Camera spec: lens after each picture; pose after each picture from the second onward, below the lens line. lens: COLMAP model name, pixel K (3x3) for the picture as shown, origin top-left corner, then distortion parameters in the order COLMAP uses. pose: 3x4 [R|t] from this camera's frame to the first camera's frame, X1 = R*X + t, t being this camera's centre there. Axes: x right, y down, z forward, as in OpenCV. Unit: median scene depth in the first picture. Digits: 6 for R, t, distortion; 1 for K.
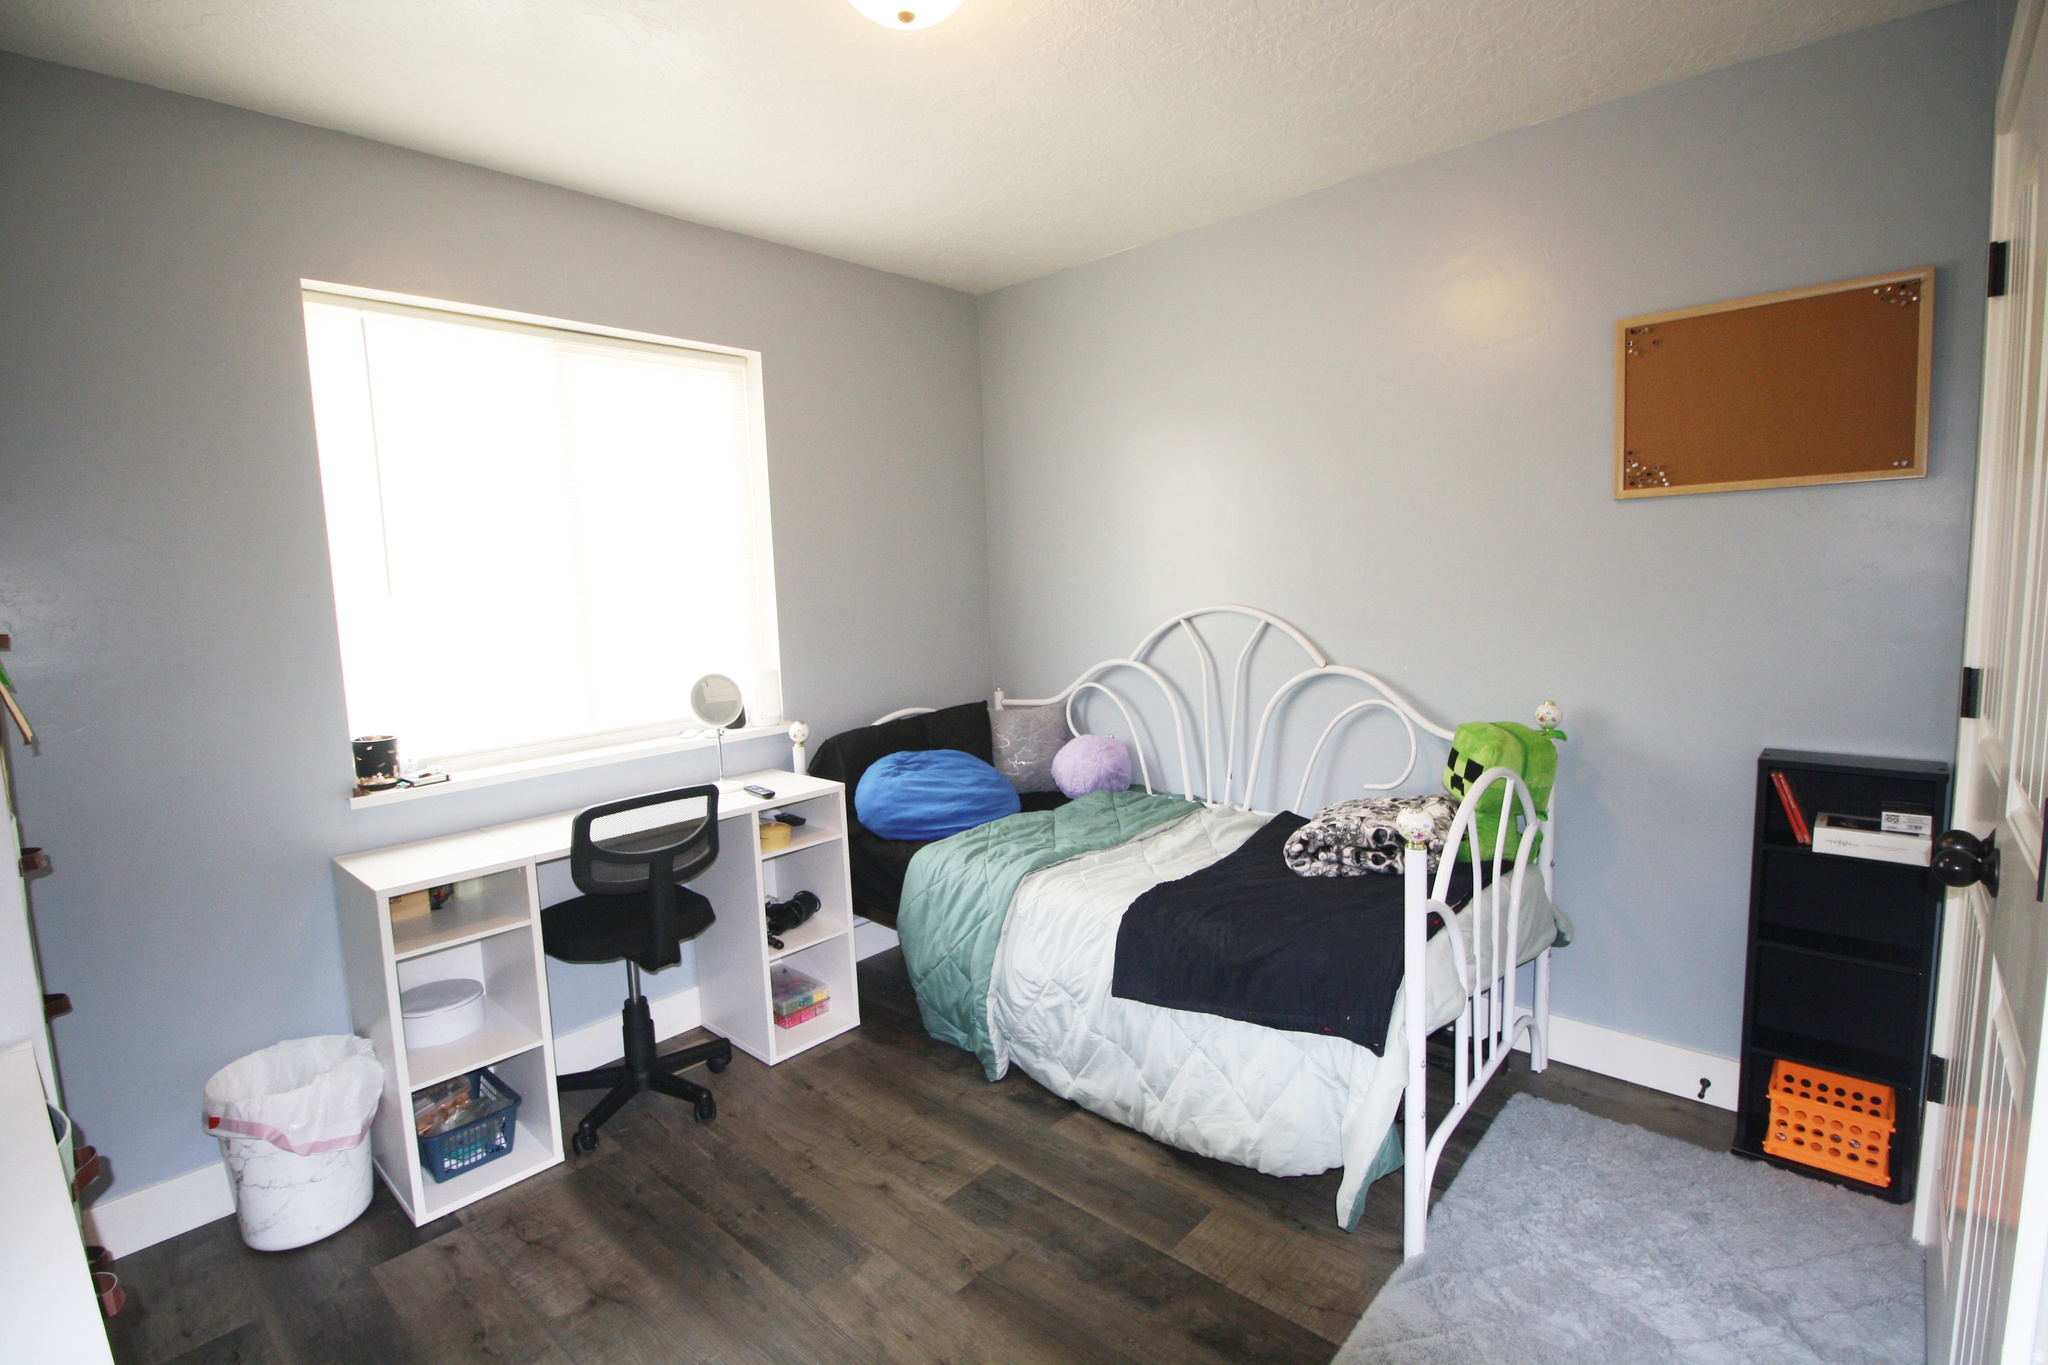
lens RADIAL K [[953.9, 0, 1033.9], [0, 953.9, 679.8], [0, 0, 1]] dist [0.000877, -0.011862]
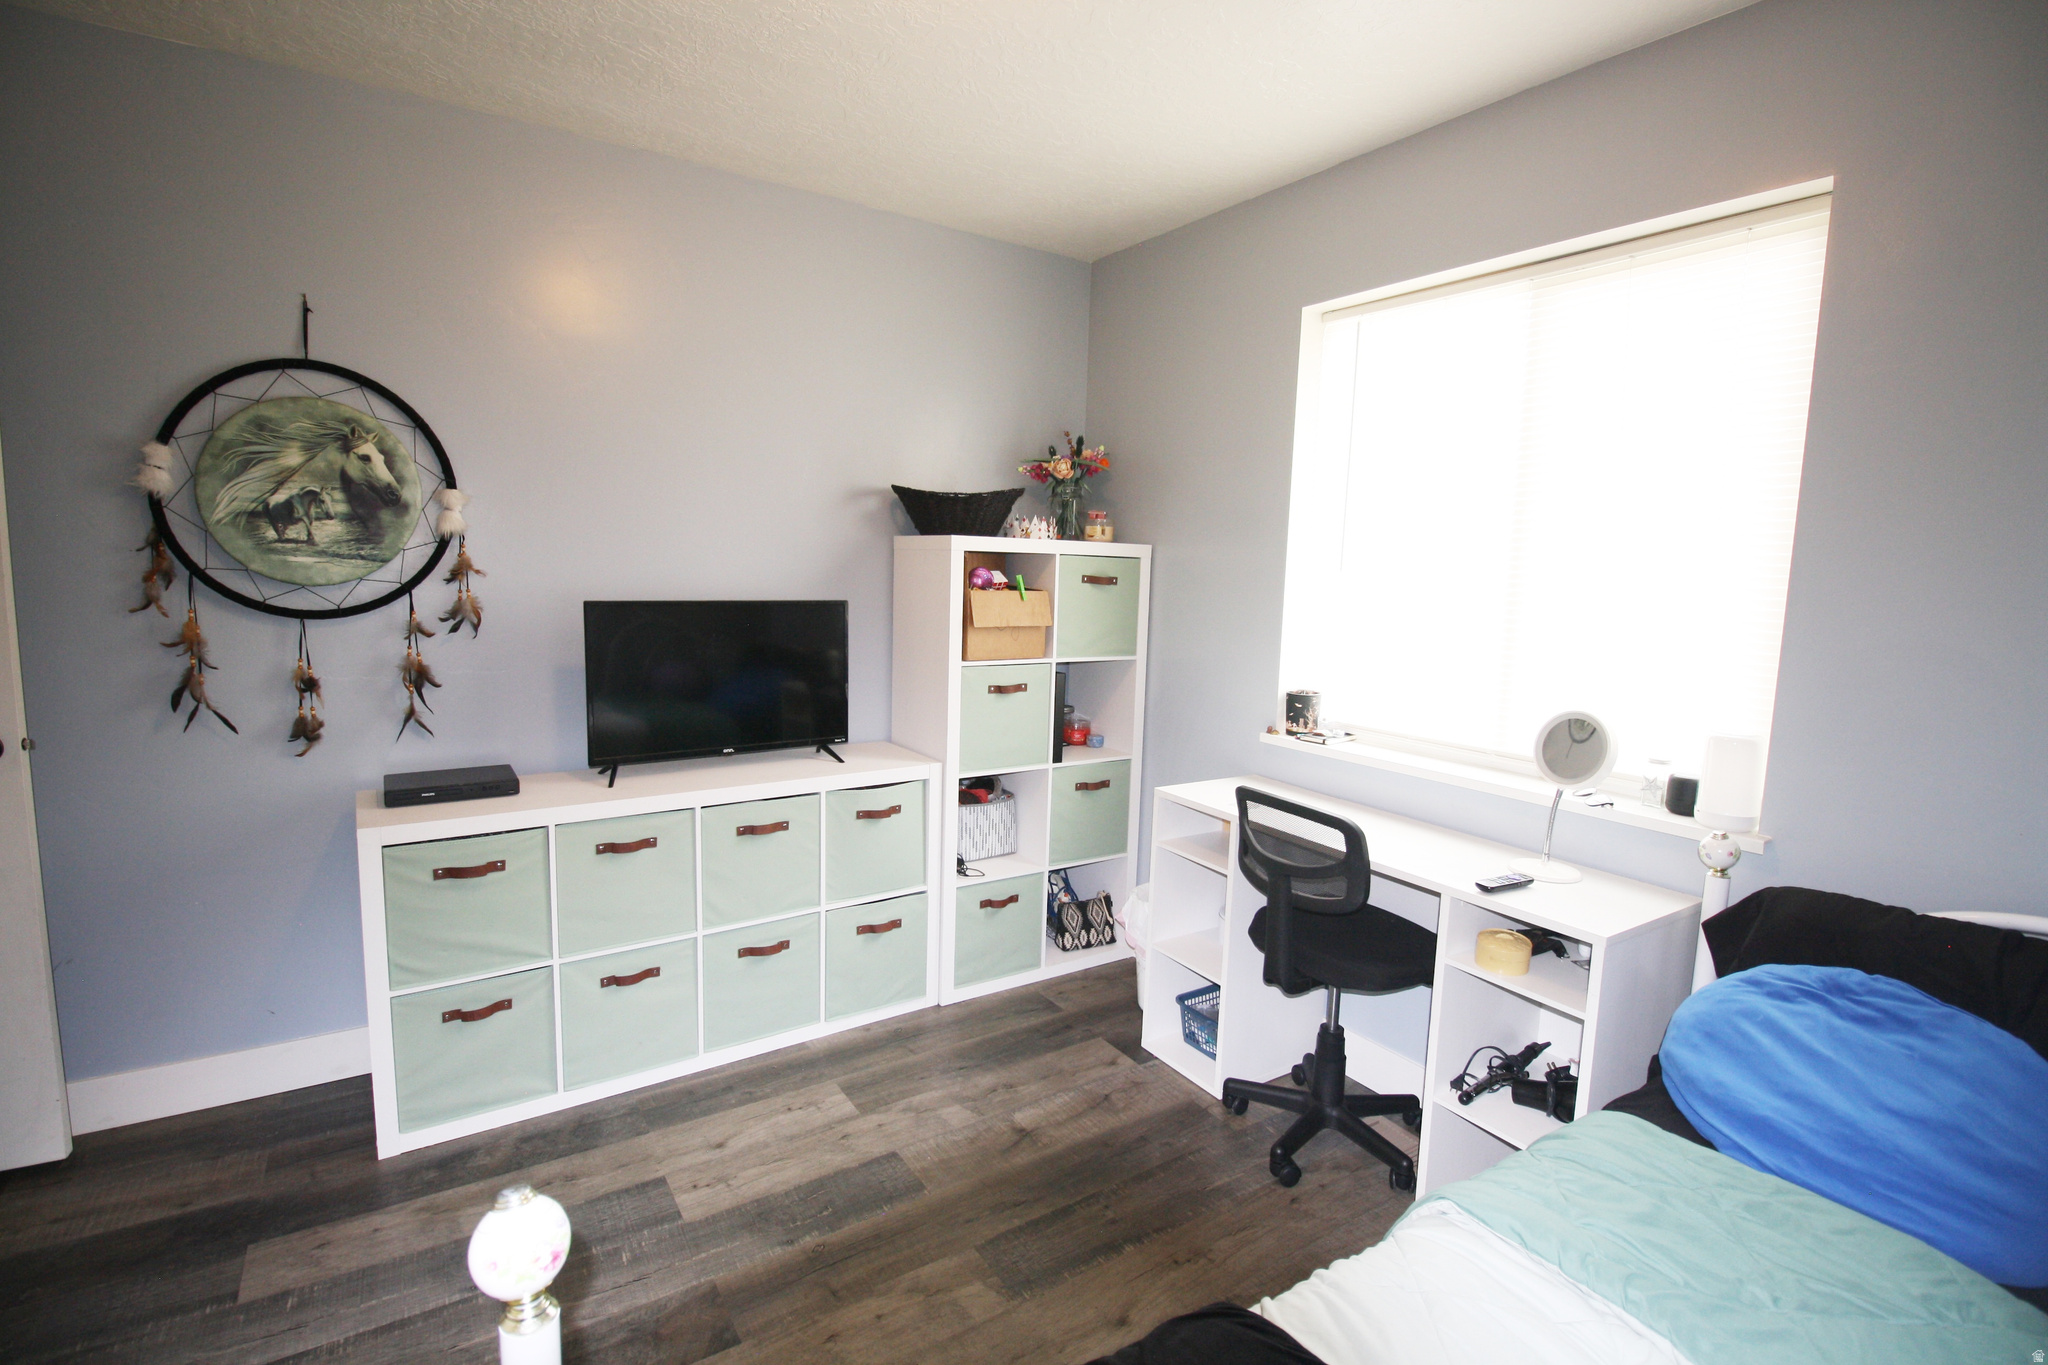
lens RADIAL K [[953.9, 0, 1025.7], [0, 953.9, 680.6], [0, 0, 1]] dist [0.000877, -0.011862]
pose [[-0.259267, 0.142036, -0.955304, 0.503047], [-0.129398, 0.975101, 0.180098, -0.117643], [0.957098, 0.170307, -0.234432, 0.924995]]
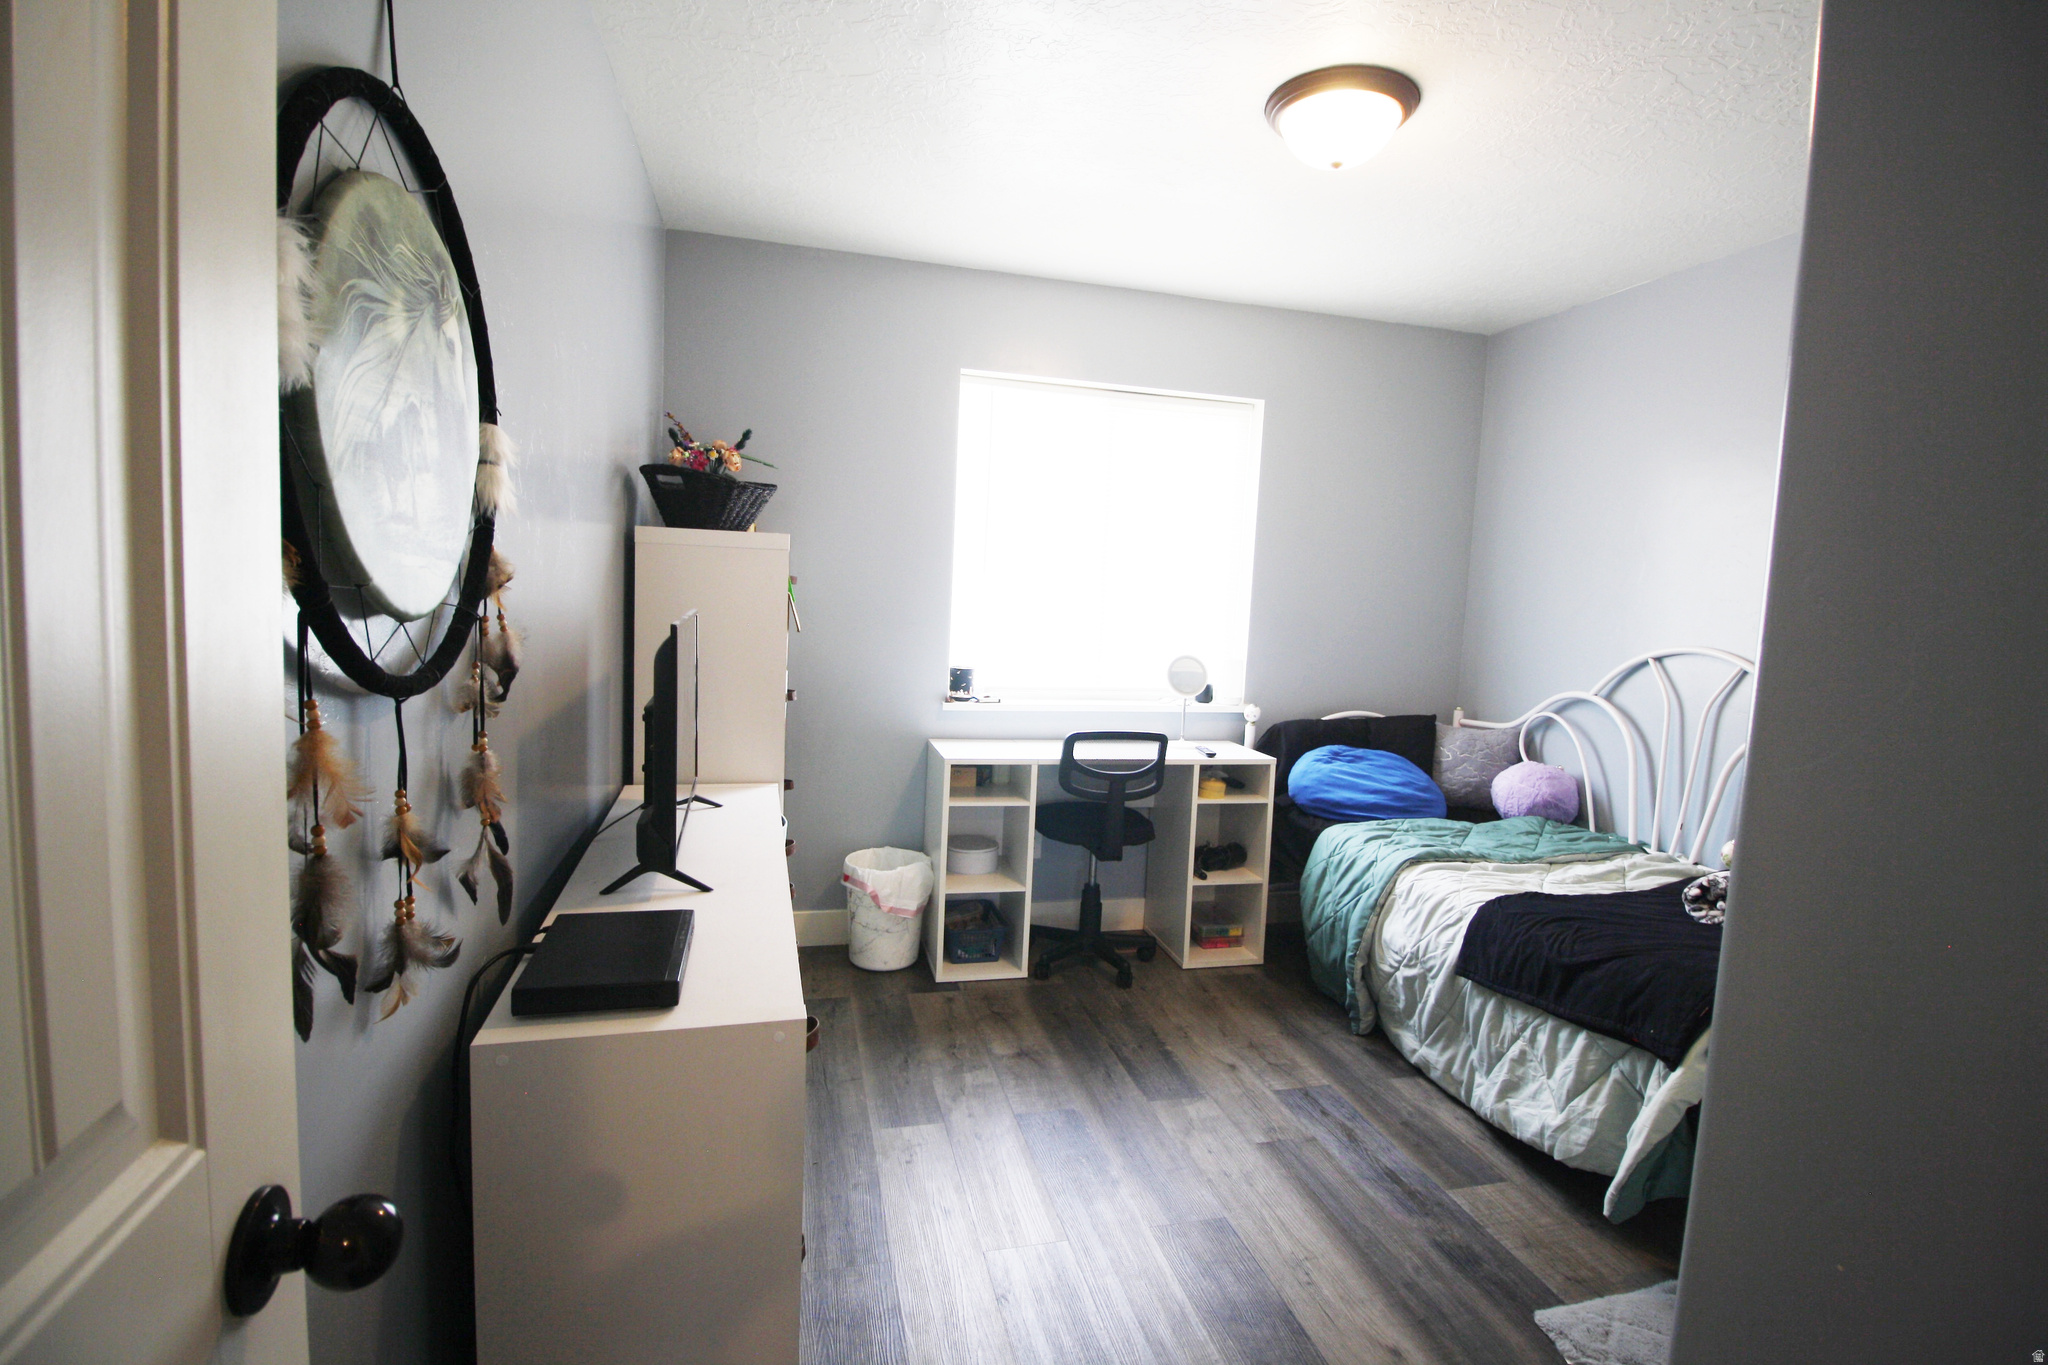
lens RADIAL K [[953.9, 0, 1039.2], [0, 953.9, 676.4], [0, 0, 1]] dist [0.000877, -0.011862]
pose [[0.835008, 0.124191, -0.536040, 0.217601], [-0.136652, 0.990480, 0.016609, 0.033114], [0.533000, 0.059382, 0.844029, -0.207446]]
